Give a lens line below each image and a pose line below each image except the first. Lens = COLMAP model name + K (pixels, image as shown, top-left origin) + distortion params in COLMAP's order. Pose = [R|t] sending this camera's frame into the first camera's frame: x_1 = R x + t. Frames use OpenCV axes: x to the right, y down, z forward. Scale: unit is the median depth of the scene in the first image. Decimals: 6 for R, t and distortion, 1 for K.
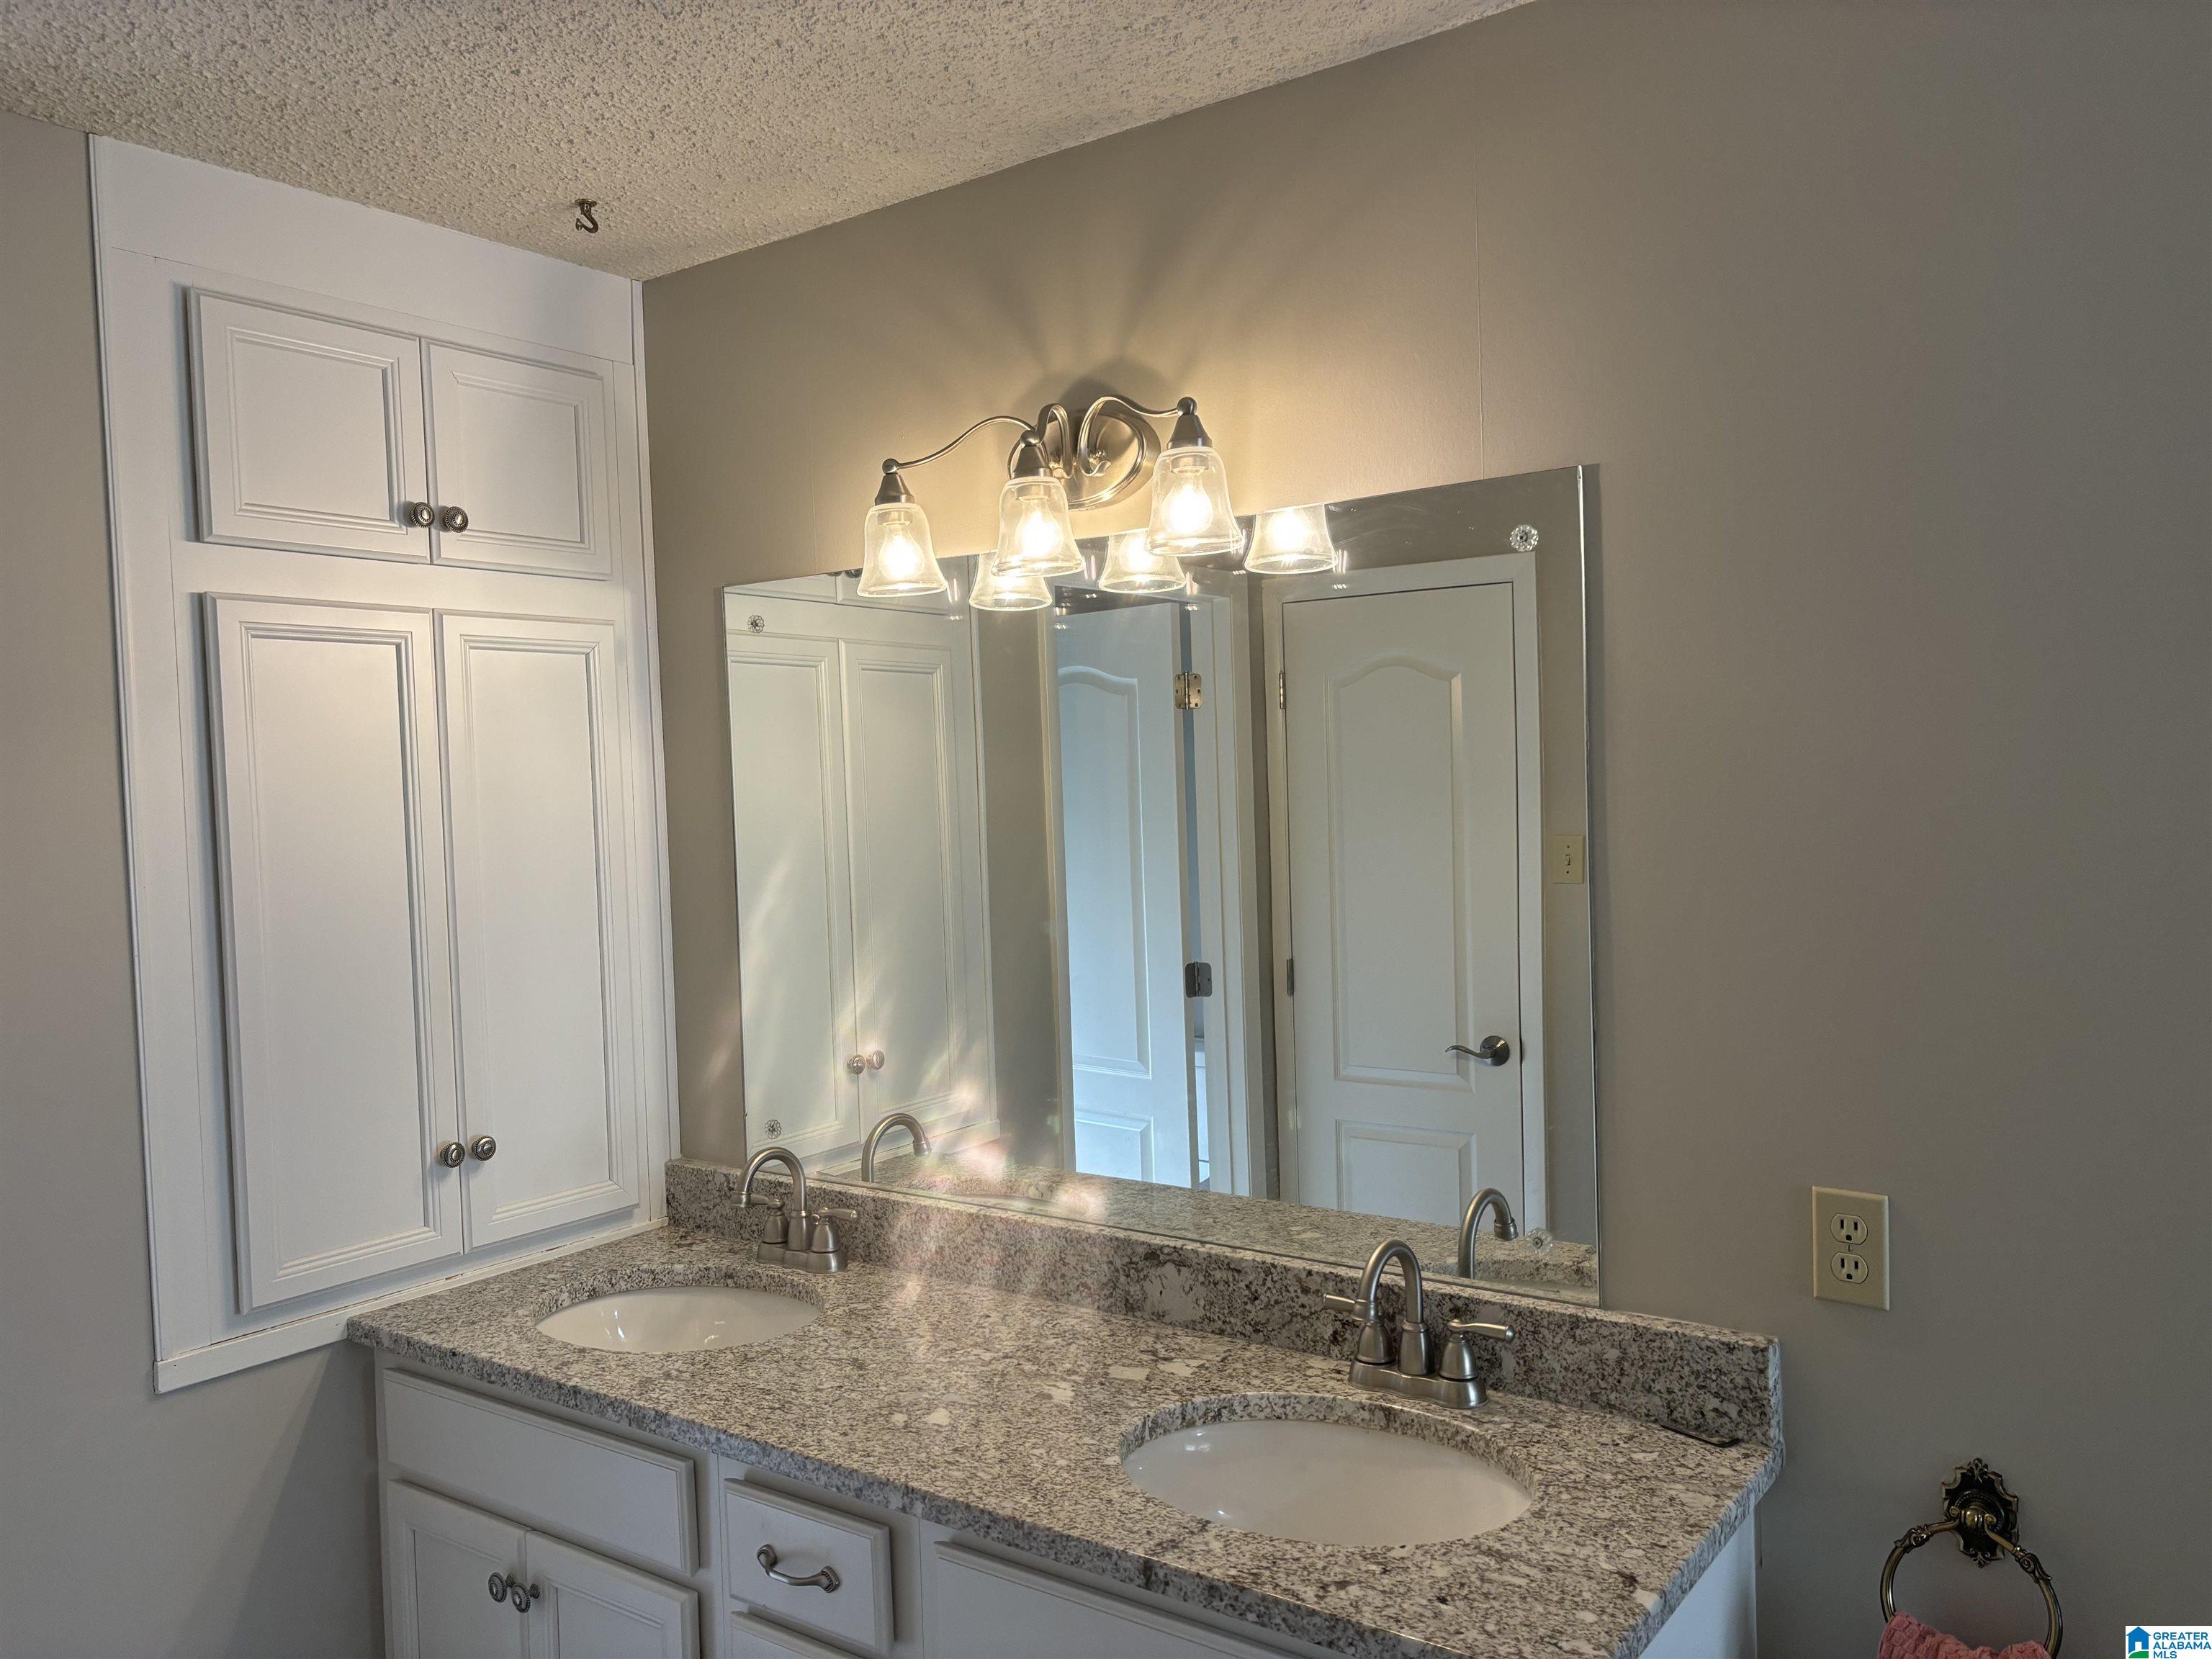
lens RADIAL K [[1695.0, 0, 1100.4], [0, 1695.0, 851.0], [0, 0, 1]] dist [0.031260, -0.025423]
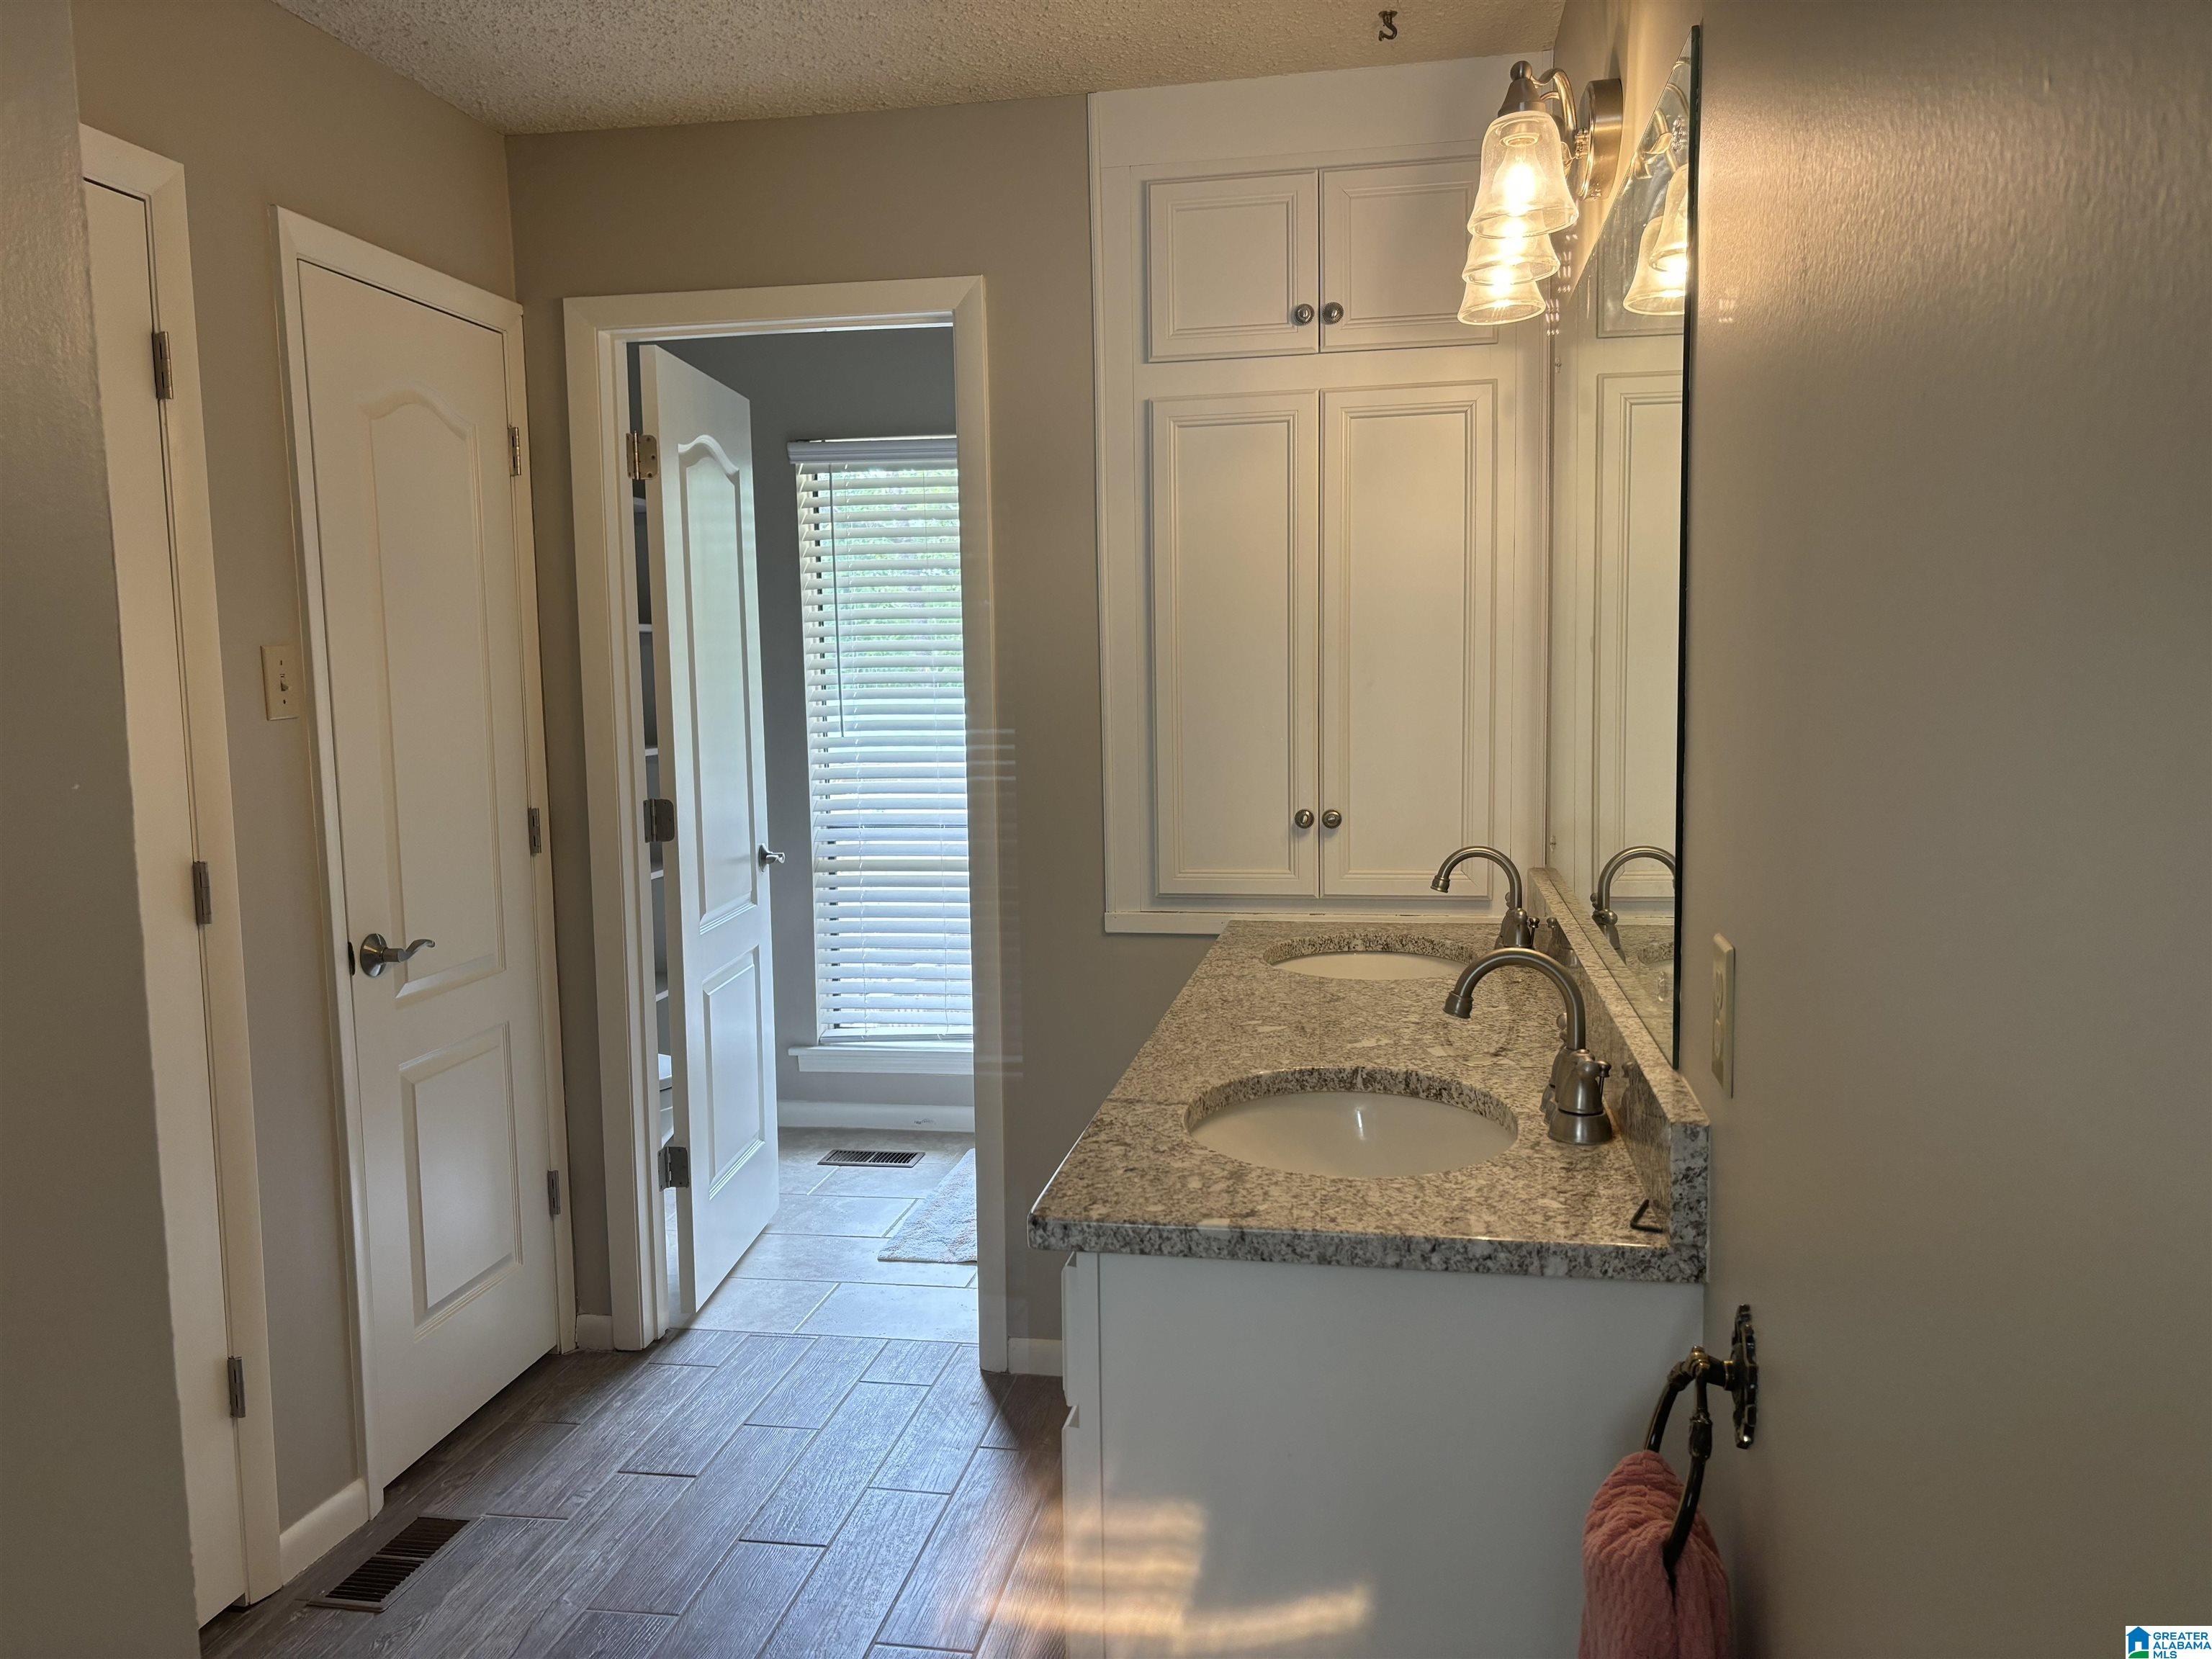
lens RADIAL K [[1695.0, 0, 1093.9], [0, 1695.0, 867.6], [0, 0, 1]] dist [0.031260, -0.025423]
pose [[0.422057, 0.127280, -0.897590, 0.735792], [-0.032666, 0.991587, 0.125249, 0.059572], [0.905981, -0.023541, 0.422664, 0.310039]]
